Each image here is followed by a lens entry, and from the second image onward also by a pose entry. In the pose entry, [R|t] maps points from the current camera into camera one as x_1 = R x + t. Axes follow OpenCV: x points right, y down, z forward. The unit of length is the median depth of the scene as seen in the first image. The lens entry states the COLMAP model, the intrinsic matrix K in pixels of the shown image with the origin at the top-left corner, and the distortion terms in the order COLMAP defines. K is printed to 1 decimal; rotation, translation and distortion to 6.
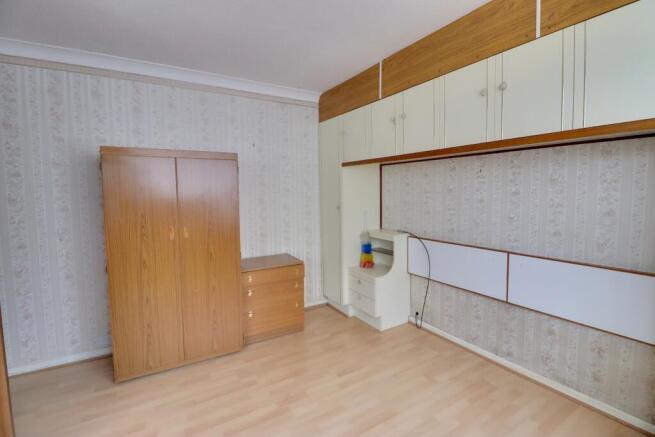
lens RADIAL K [[301.5, 0, 328.1], [0, 301.5, 209.2], [0, 0, 1]] dist [-0.001287, -0.000403]
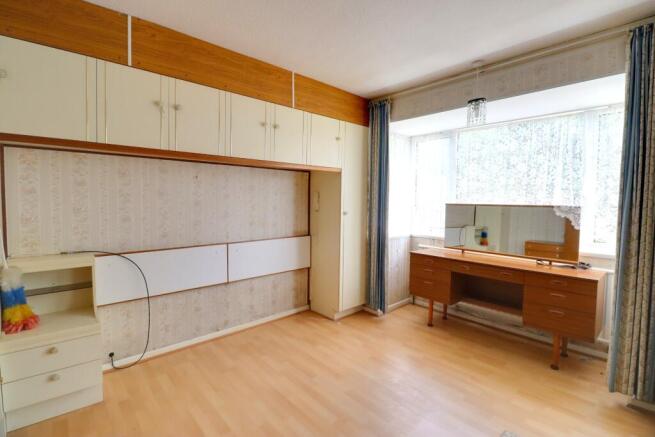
lens RADIAL K [[308.7, 0, 330.1], [0, 308.7, 214.5], [0, 0, 1]] dist [0.000222, 0.000013]
pose [[-0.186085, -0.021478, 0.982299, -0.715294], [0.066585, 0.997187, 0.034418, 0.003445], [-0.980275, 0.071811, -0.184132, 0.738756]]
